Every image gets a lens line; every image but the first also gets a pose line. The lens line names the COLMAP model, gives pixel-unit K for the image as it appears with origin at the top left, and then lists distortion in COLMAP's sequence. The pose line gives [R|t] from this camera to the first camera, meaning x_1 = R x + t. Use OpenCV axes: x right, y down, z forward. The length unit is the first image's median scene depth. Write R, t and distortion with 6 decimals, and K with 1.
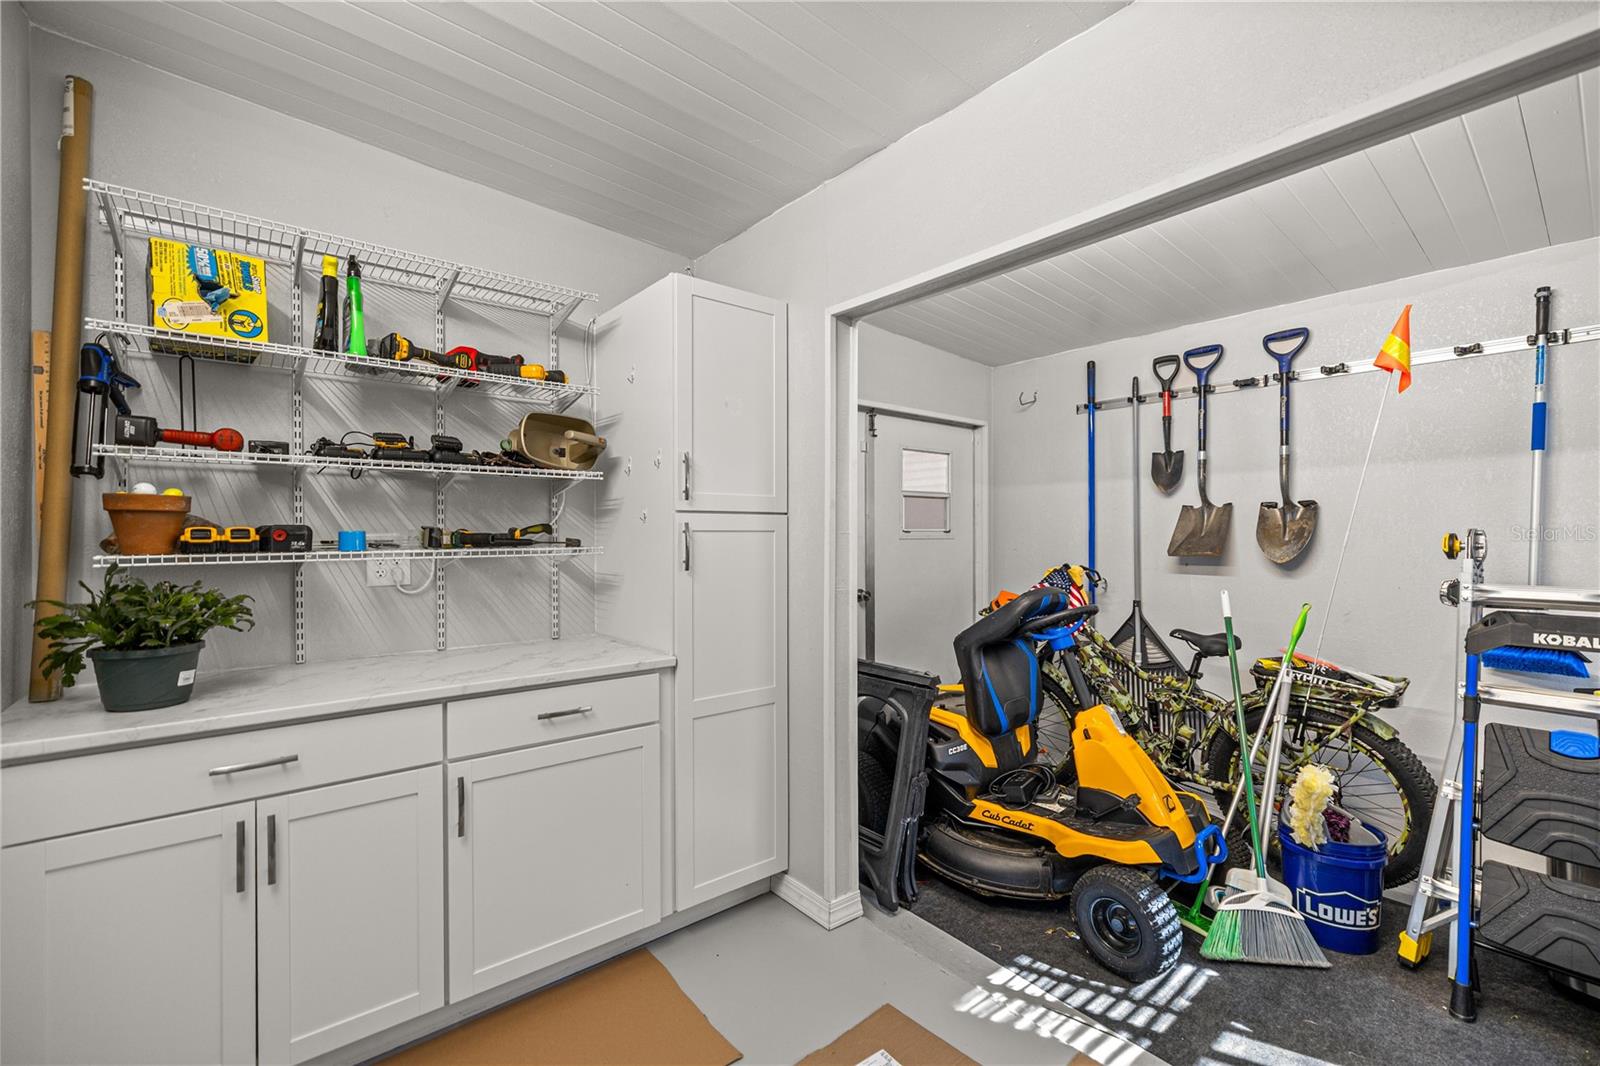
lens RADIAL K [[705.6, 0, 798.7], [0, 705.6, 542.9], [0, 0, 1]] dist [0.001525, 0.000771]
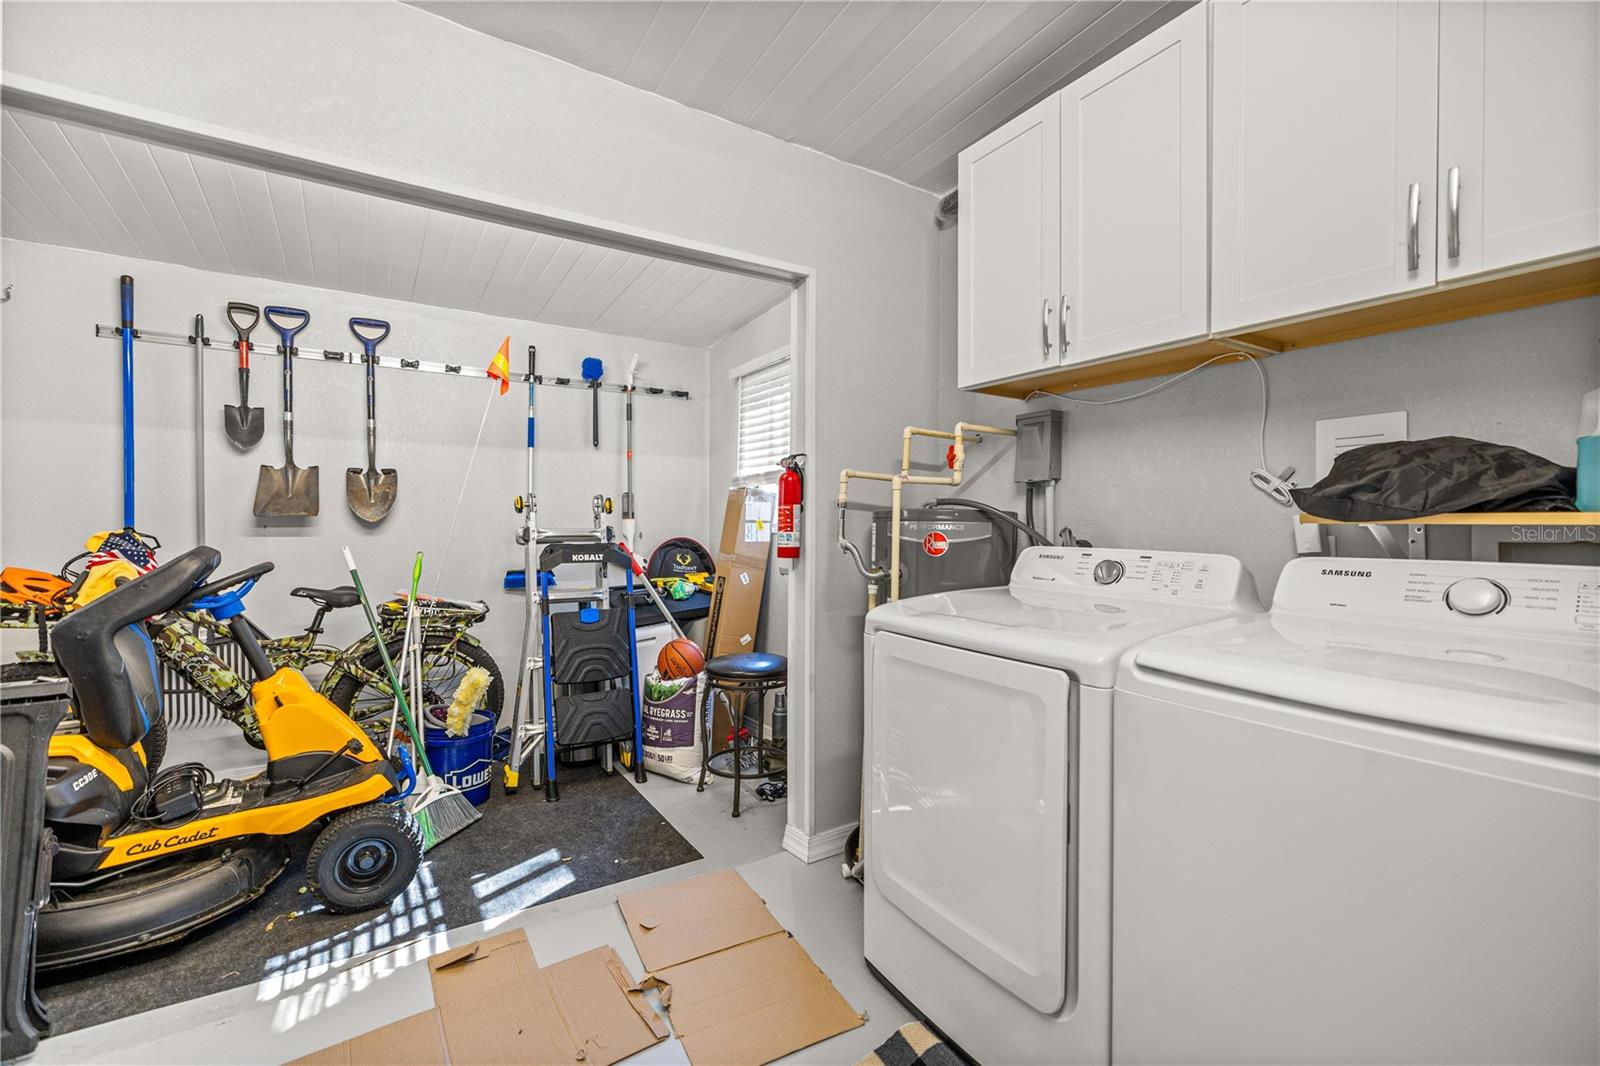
lens RADIAL K [[670.4, 0, 806.8], [0, 670.4, 535.9], [0, 0, 1]] dist [-0.000617, -0.000154]
pose [[0.097034, -0.018702, 0.995105, -0.383171], [0.010995, 0.999783, 0.017718, 0.046130], [-0.995220, 0.009222, 0.097218, 0.223412]]
